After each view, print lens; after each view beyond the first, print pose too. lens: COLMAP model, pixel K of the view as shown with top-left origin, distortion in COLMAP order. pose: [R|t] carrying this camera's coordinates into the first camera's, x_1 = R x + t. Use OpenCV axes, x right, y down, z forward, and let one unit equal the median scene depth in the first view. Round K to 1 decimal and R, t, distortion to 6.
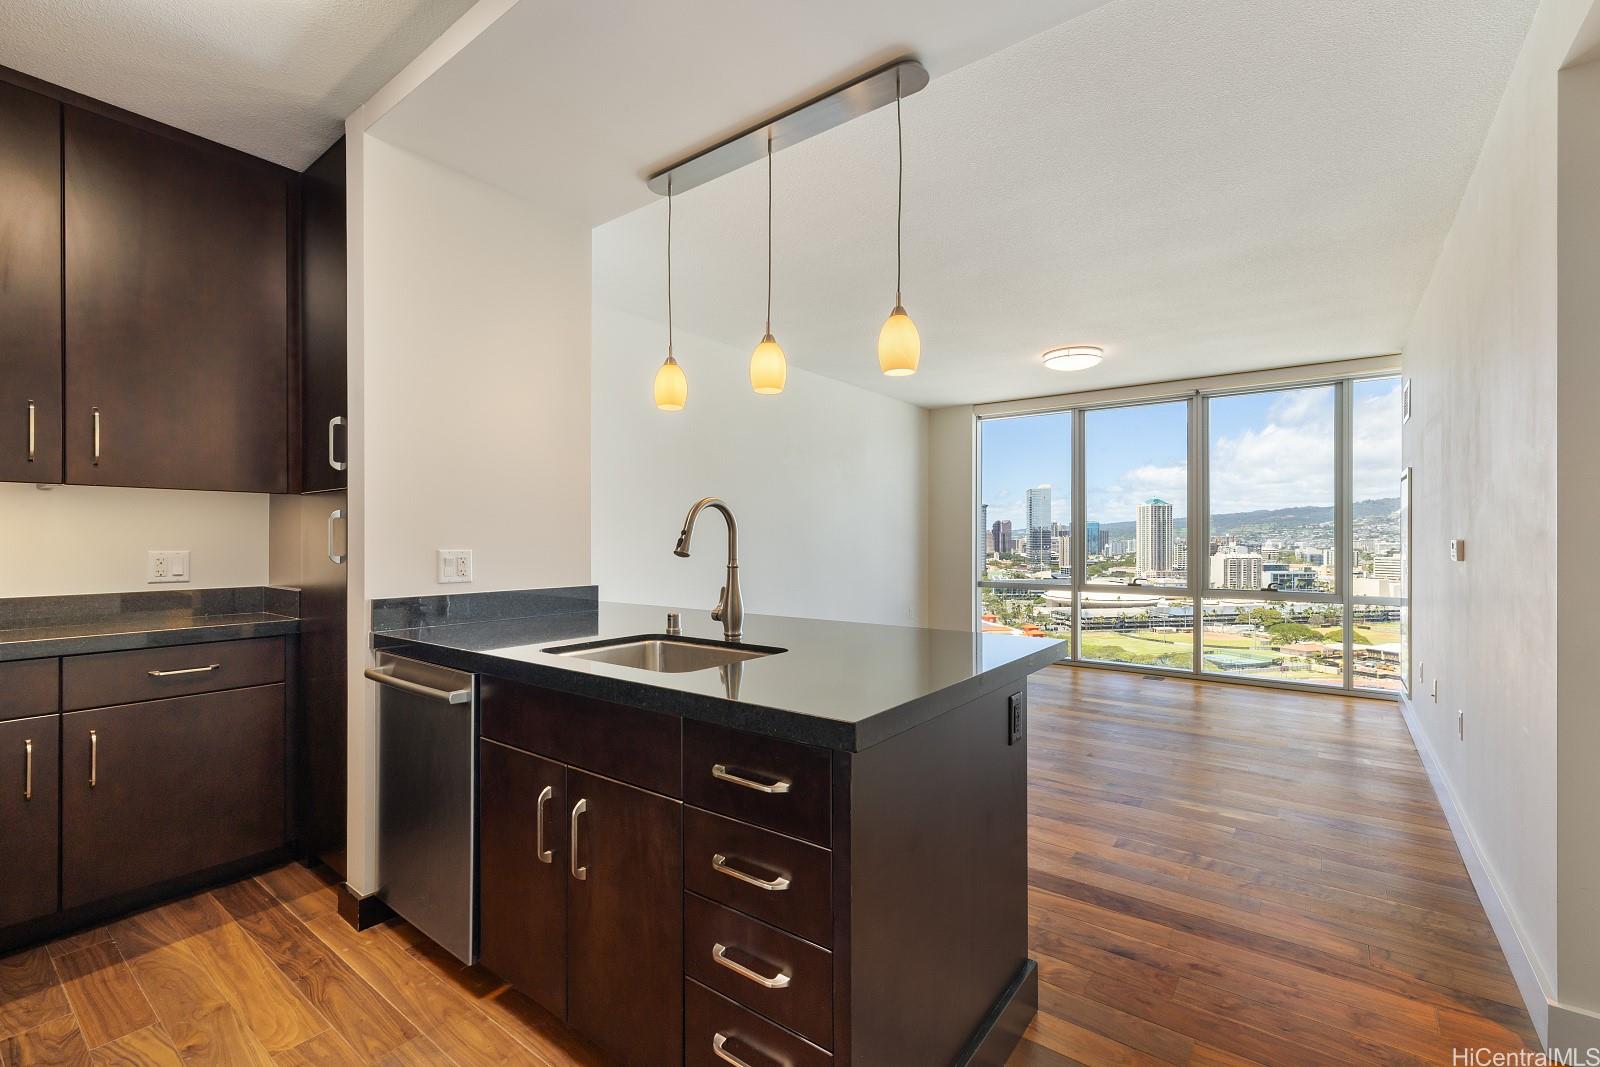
lens RADIAL K [[691.2, 0, 798.0], [0, 691.2, 535.7], [0, 0, 1]] dist [-0.000739, 0.000053]
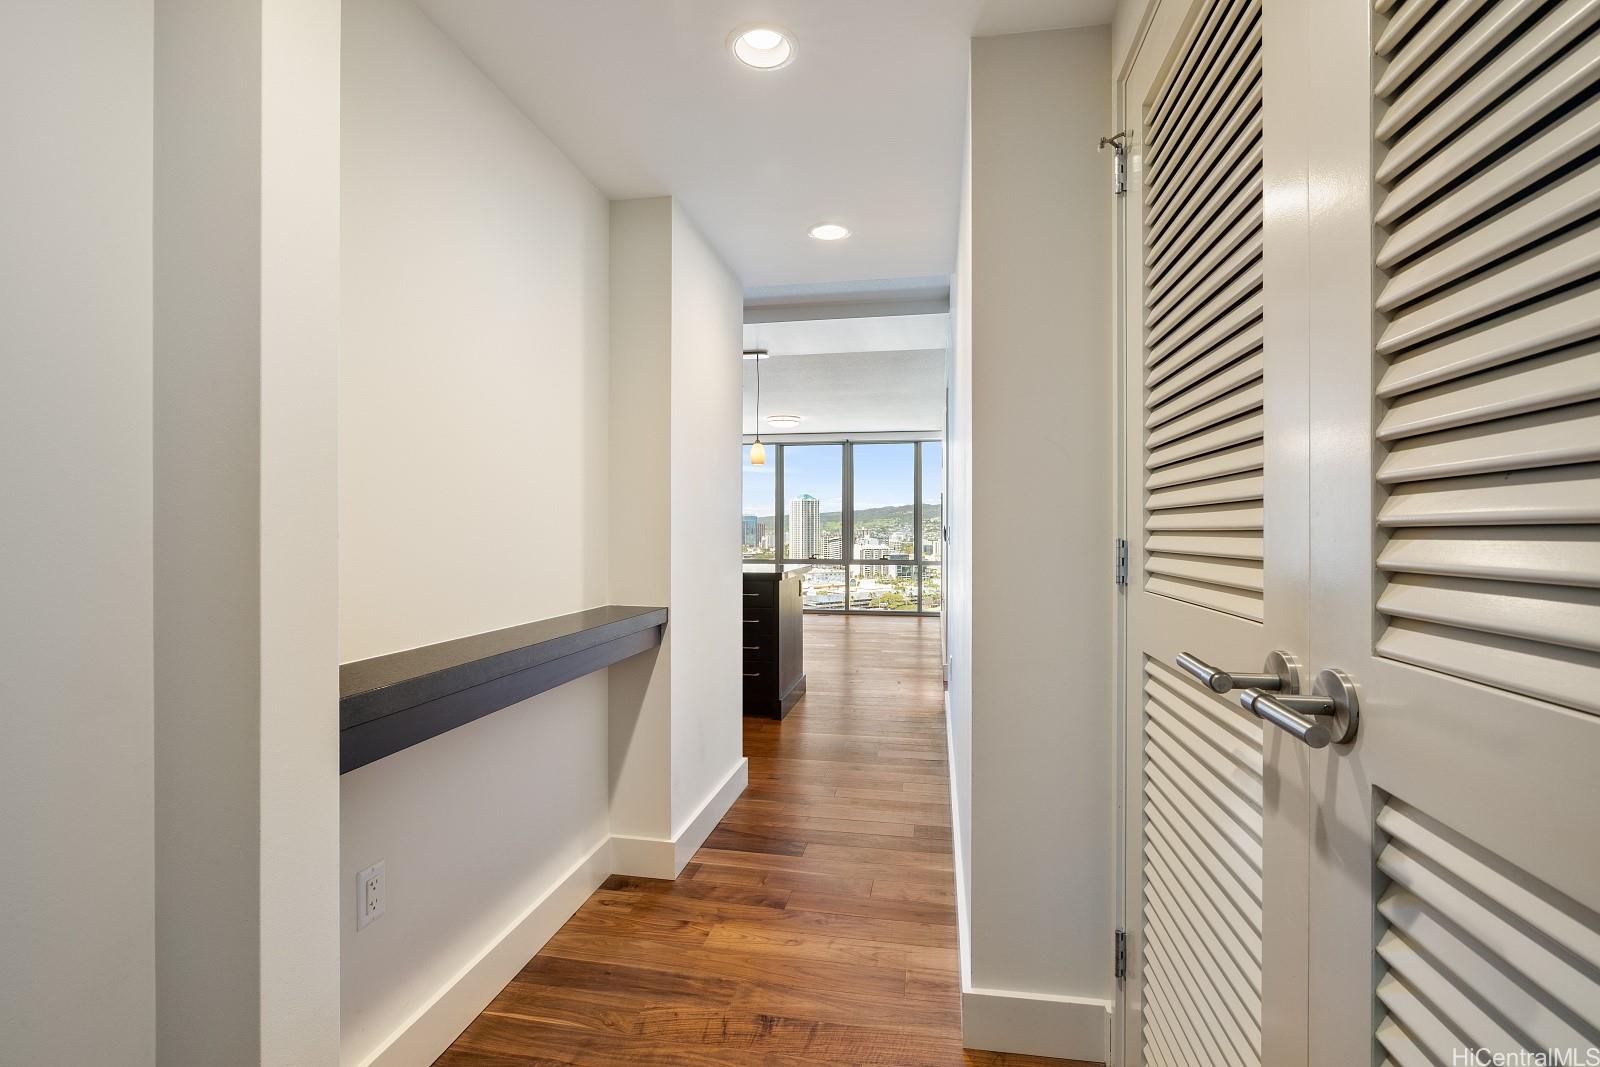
lens RADIAL K [[747.7, 0, 797.5], [0, 747.7, 531.0], [0, 0, 1]] dist [0.000369, 0.000002]
pose [[0.892233, 0.000428, 0.451575, -0.266009], [-0.001856, 0.999995, 0.002720, 0.004338], [-0.451571, -0.003265, 0.892229, -0.428836]]
